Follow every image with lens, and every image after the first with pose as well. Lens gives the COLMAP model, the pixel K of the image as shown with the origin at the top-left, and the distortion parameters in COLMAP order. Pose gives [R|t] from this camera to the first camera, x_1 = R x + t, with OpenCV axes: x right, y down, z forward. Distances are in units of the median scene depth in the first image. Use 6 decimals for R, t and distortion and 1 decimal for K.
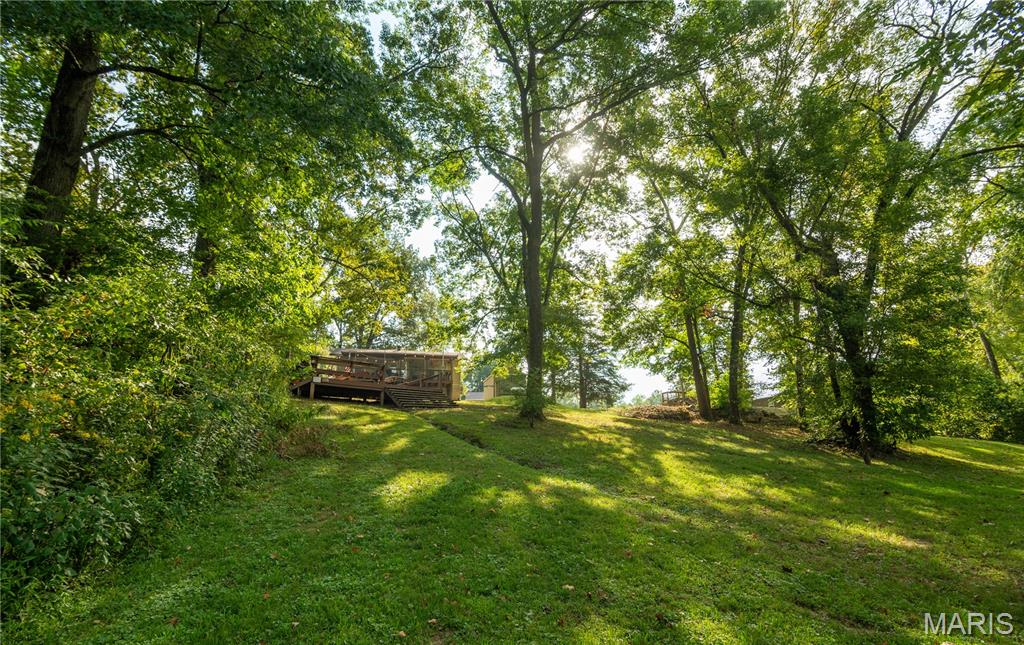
lens RADIAL K [[509.0, 0, 511.2], [0, 509.0, 322.1], [0, 0, 1]] dist [-0.021744, 0.001421]
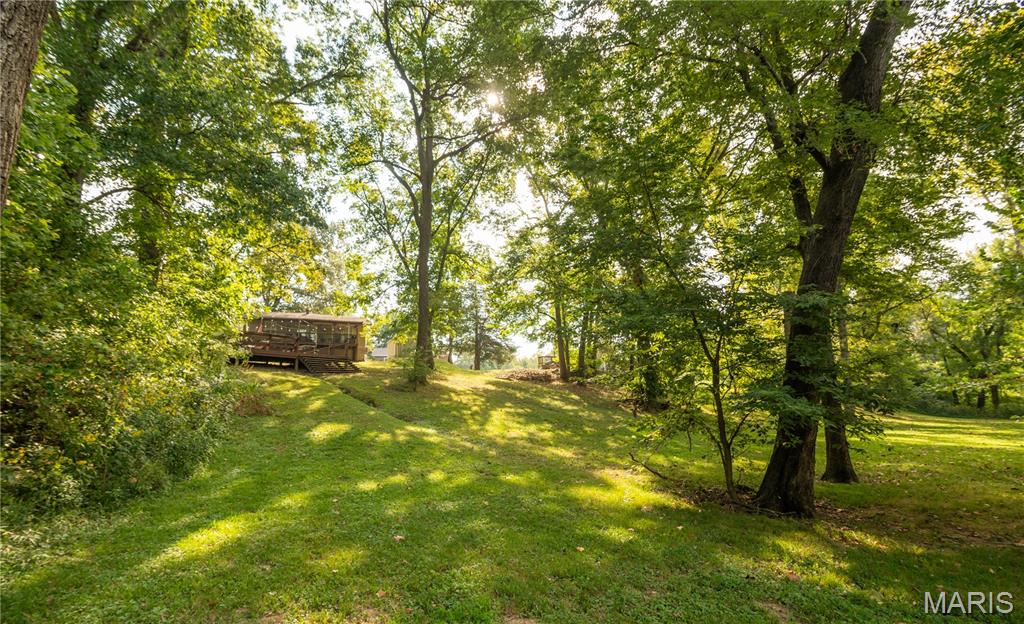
lens RADIAL K [[548.8, 0, 513.0], [0, 548.8, 314.0], [0, 0, 1]] dist [-0.018655, -0.000120]
pose [[0.987862, 0.021189, 0.153880, 0.043081], [-0.035329, 0.995338, 0.089747, -0.085889], [-0.151261, -0.094094, 0.984005, -0.287886]]
